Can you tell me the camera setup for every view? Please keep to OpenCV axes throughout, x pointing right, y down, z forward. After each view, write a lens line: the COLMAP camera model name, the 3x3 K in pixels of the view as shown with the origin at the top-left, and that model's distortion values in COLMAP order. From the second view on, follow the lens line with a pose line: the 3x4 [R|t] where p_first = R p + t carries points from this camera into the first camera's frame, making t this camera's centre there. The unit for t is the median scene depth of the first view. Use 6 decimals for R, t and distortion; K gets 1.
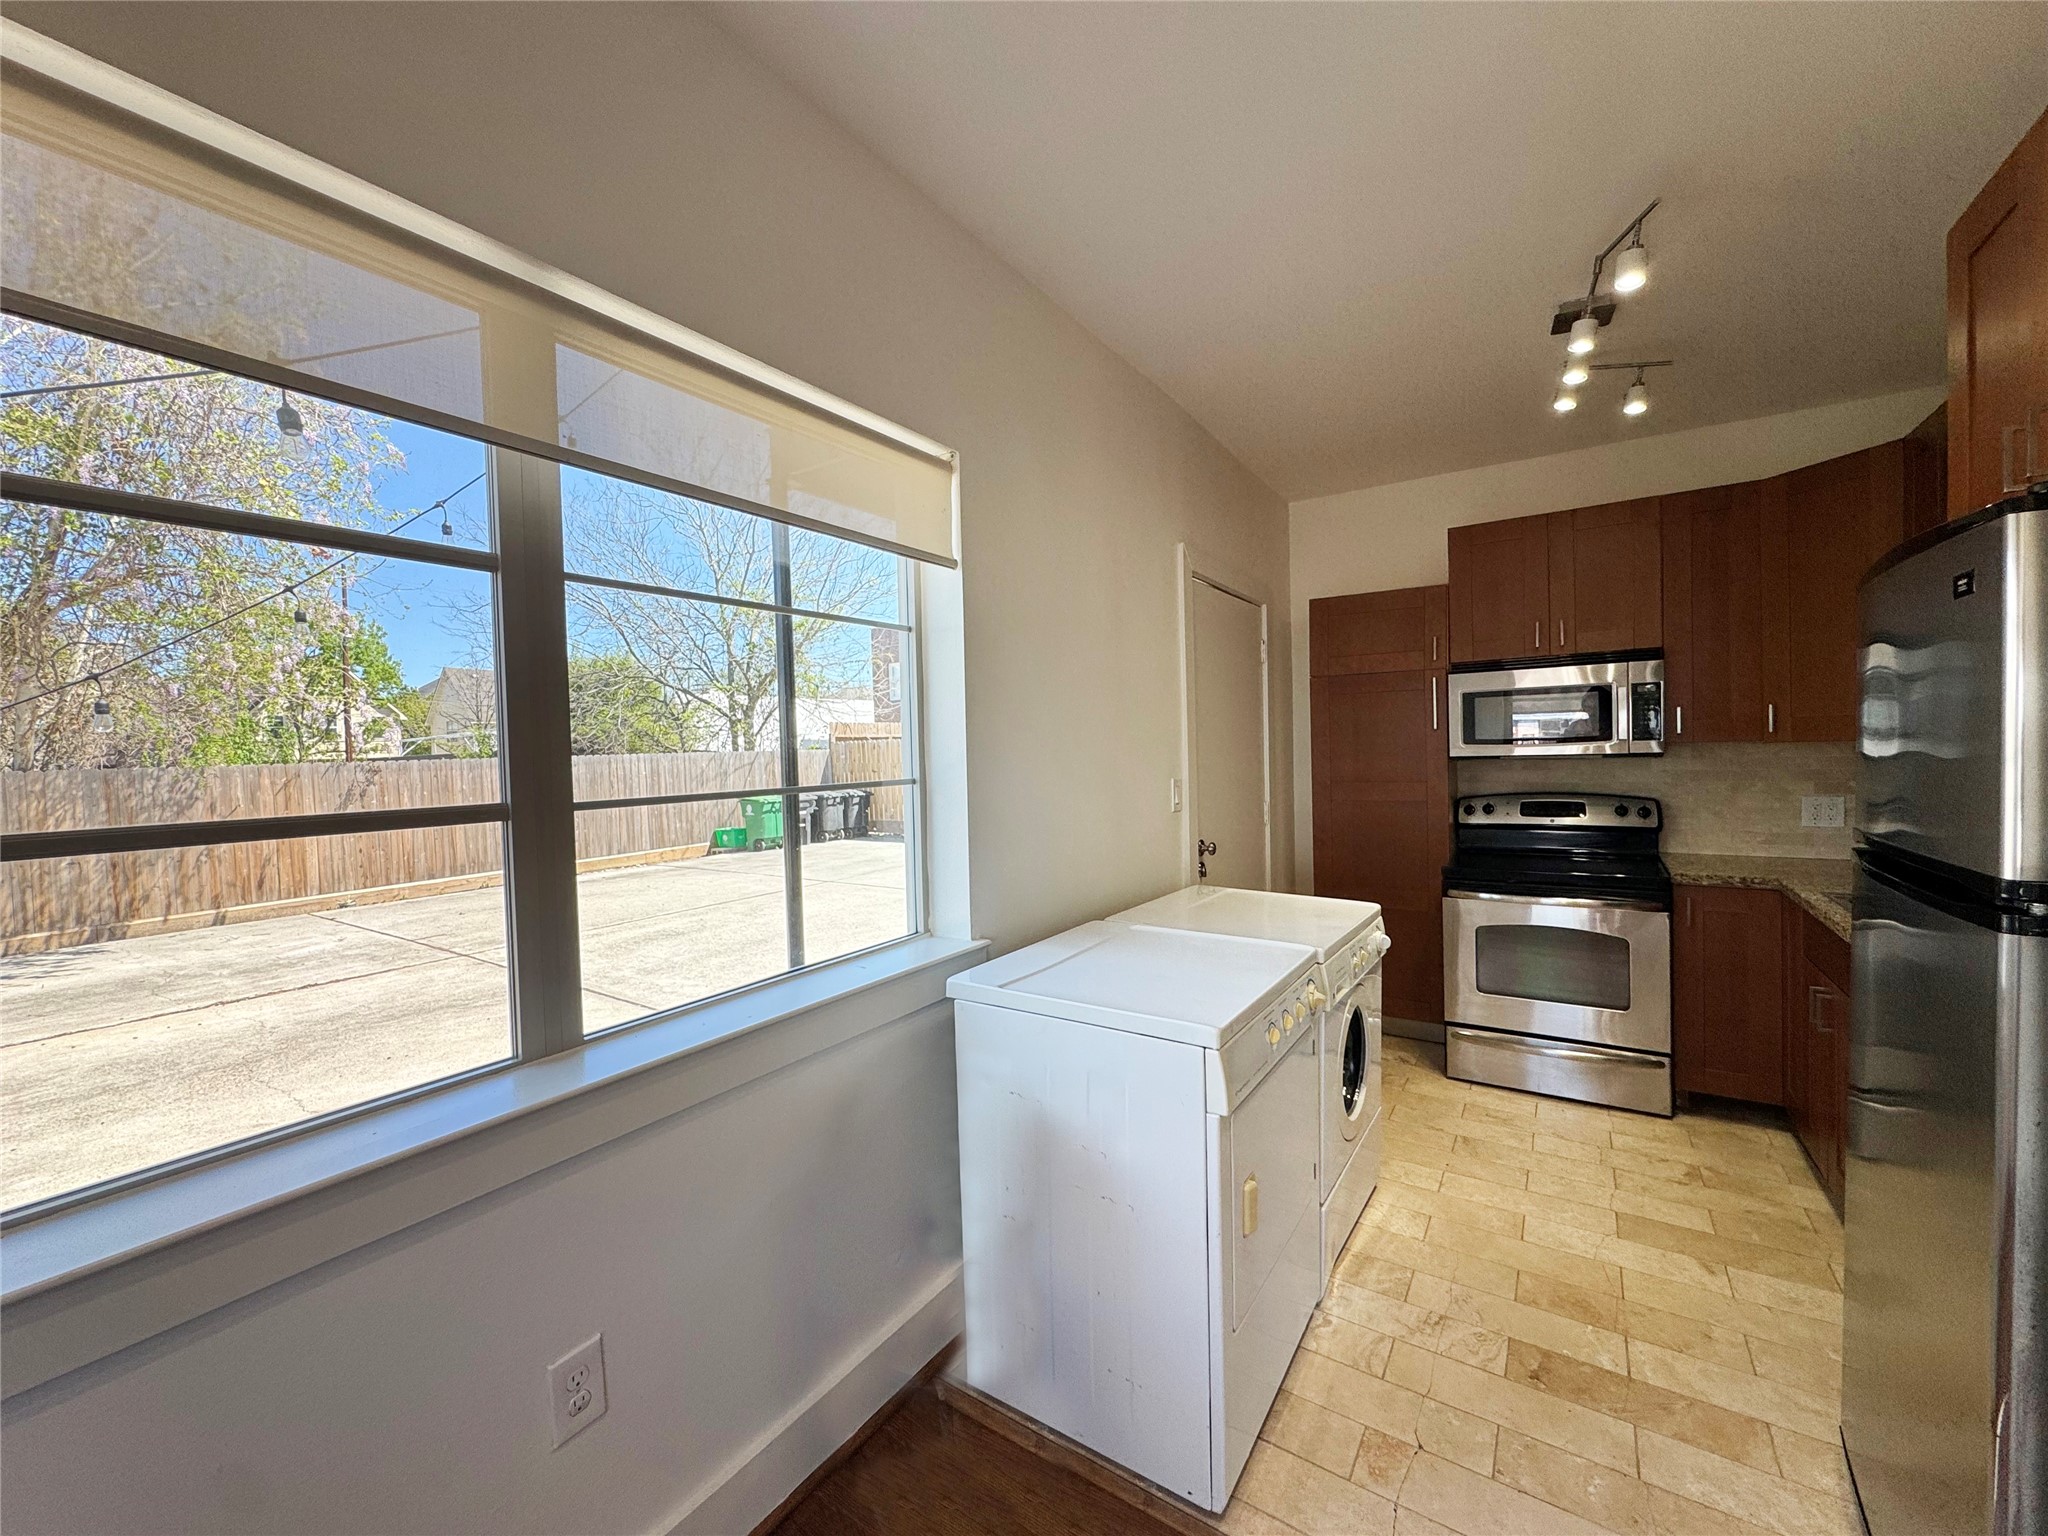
lens RADIAL K [[813.4, 0, 1024.0], [0, 813.4, 768.0], [0, 0, 1]] dist [-0.003808, 0.000062]
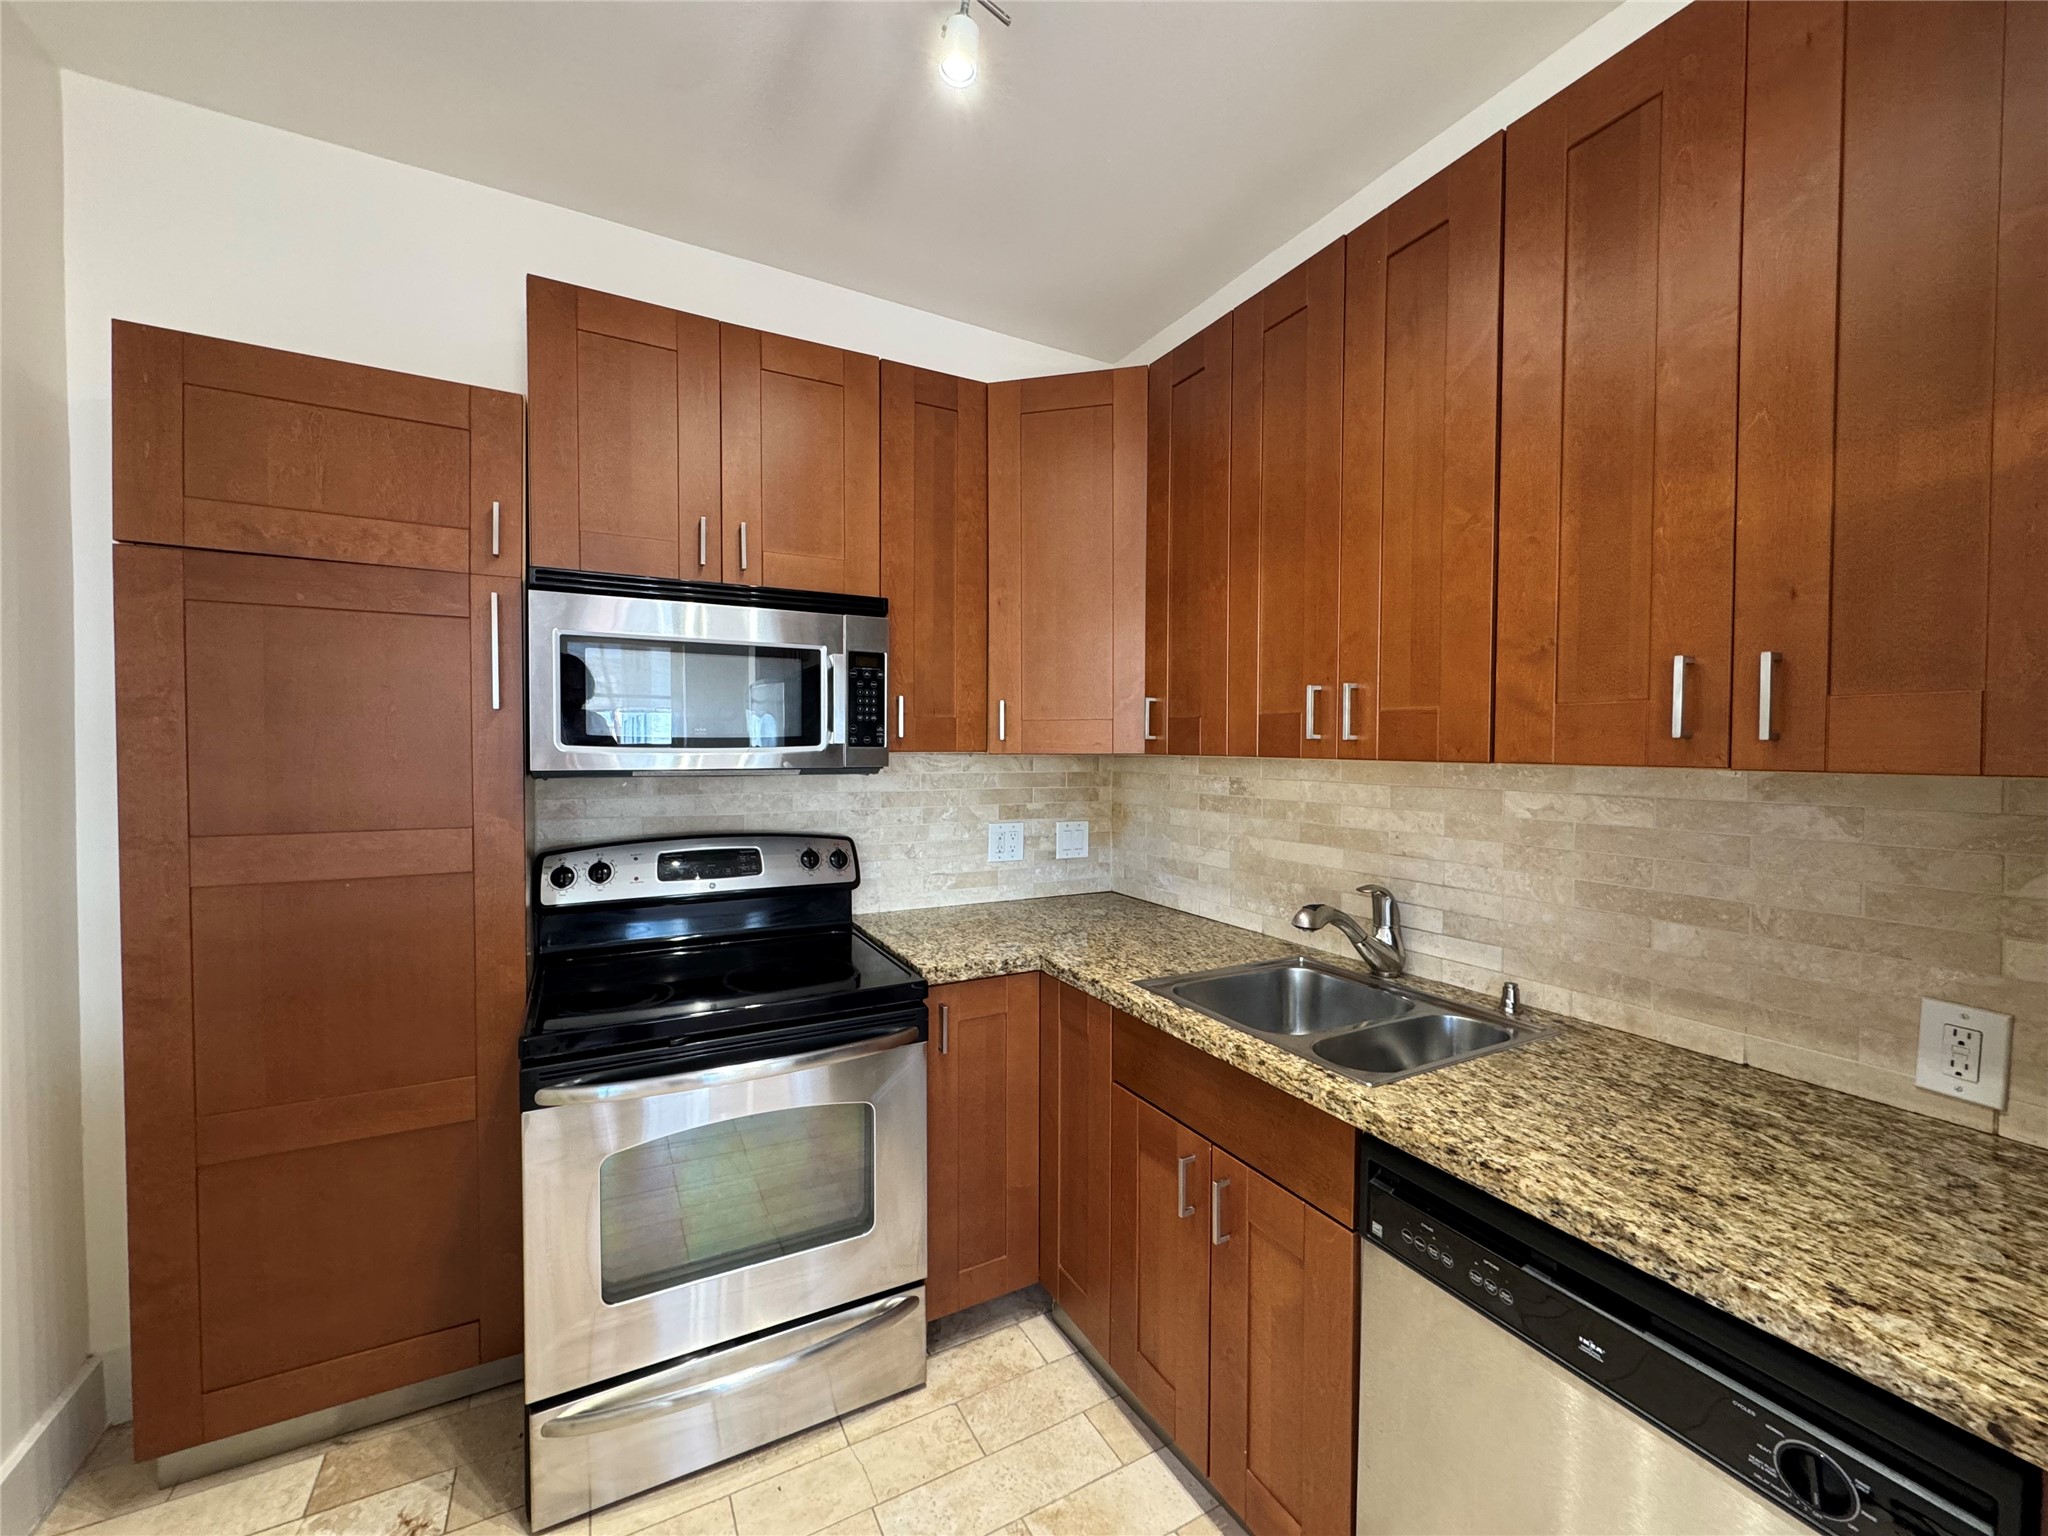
lens RADIAL K [[813.4, 0, 1024.0], [0, 813.4, 768.0], [0, 0, 1]] dist [-0.003808, 0.000062]
pose [[0.466037, 0.006339, 0.884743, 0.261143], [0.000891, 0.999970, -0.007634, -0.011935], [-0.884765, 0.004346, 0.466017, 0.564761]]
